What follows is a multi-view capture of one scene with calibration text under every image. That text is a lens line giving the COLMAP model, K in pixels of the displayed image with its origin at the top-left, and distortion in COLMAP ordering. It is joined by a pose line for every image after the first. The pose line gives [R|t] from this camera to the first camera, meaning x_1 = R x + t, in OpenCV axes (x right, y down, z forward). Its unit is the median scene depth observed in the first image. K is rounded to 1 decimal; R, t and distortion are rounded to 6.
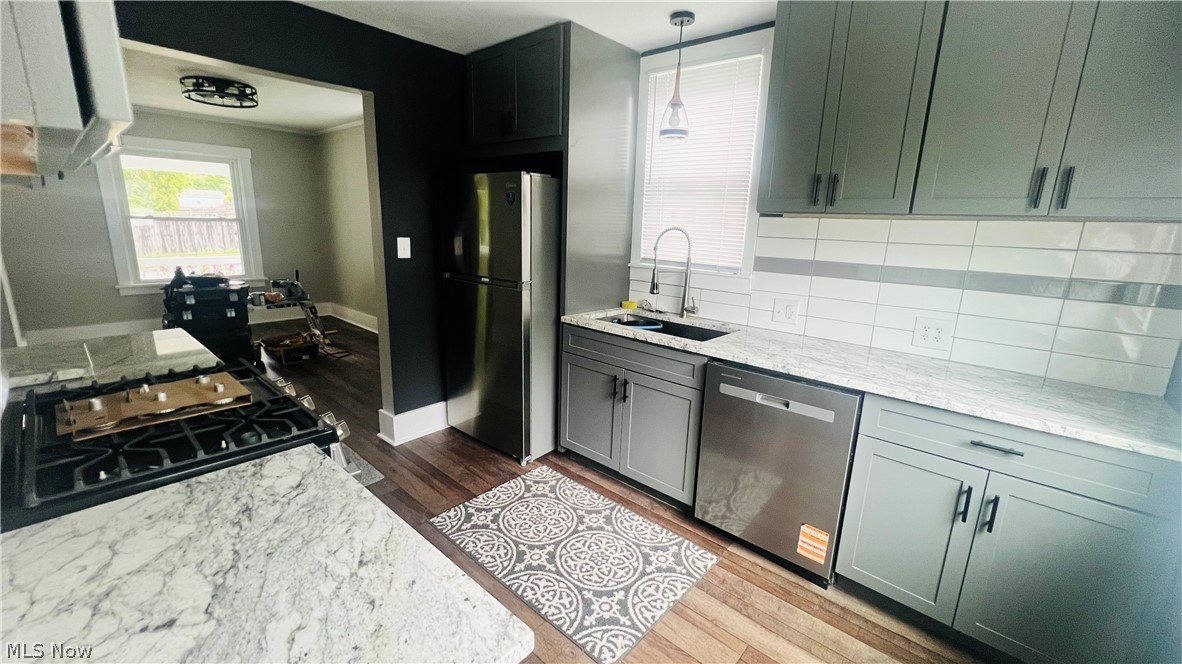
lens RADIAL K [[477.8, 0, 598.5], [0, 477.8, 334.8], [0, 0, 1]] dist [0.001165, 0.000098]
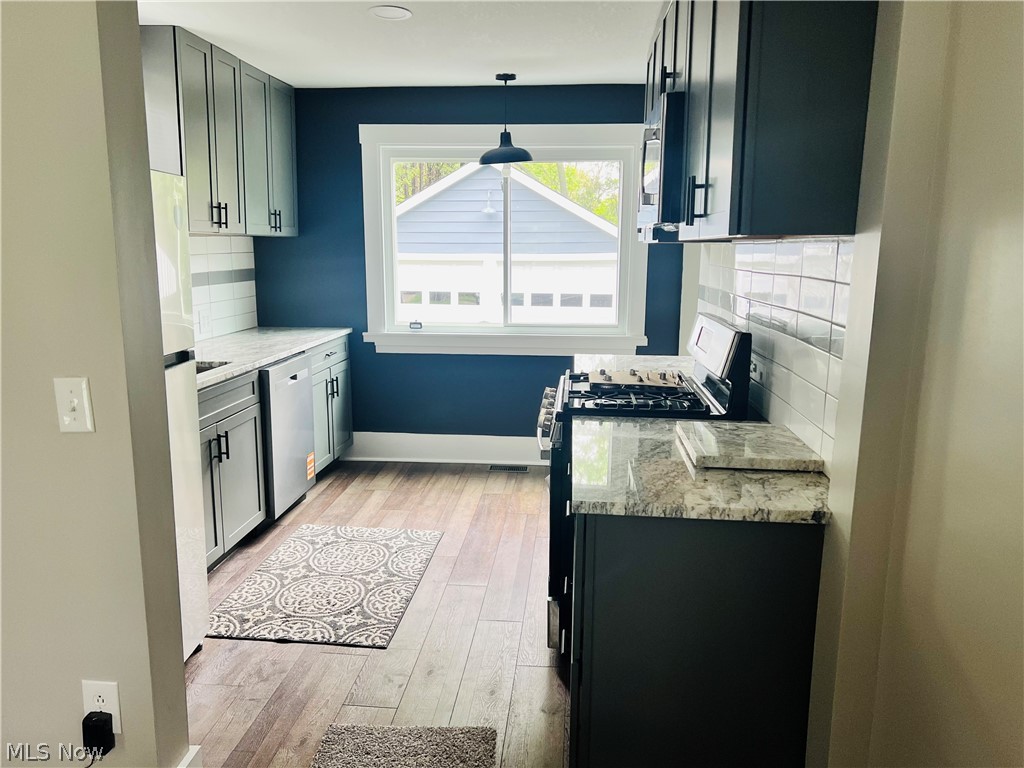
lens RADIAL K [[781.4, 0, 512.0], [0, 781.4, 384.0], [0, 0, 1]] dist [0.115393, -0.167170]
pose [[-0.595452, -0.174830, 0.784137, -1.492830], [0.160636, 0.930416, 0.329426, -0.407252], [-0.787168, 0.322118, -0.525935, 1.475503]]
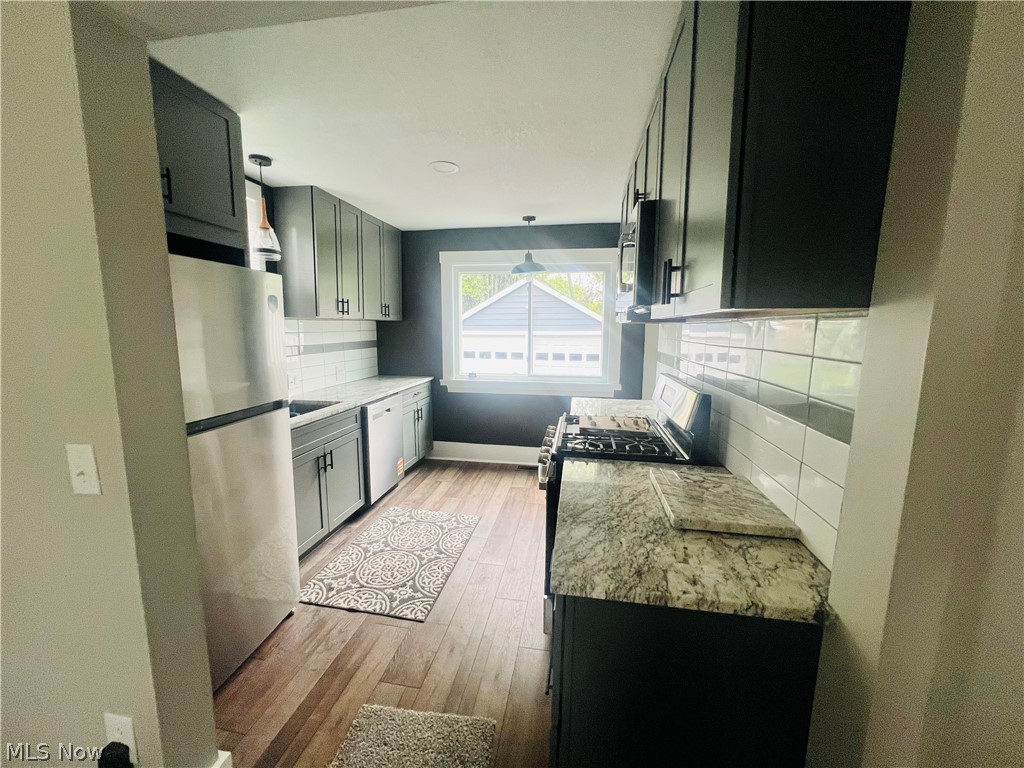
lens RADIAL K [[418.3, 0, 507.5], [0, 418.3, 383.5], [0, 0, 1]] dist [-0.000929, 0.000003]
pose [[-0.520816, -0.149585, 0.840461, -1.210123], [0.174968, 0.944922, 0.276601, -0.326910], [-0.835546, 0.291112, -0.465958, 1.207550]]
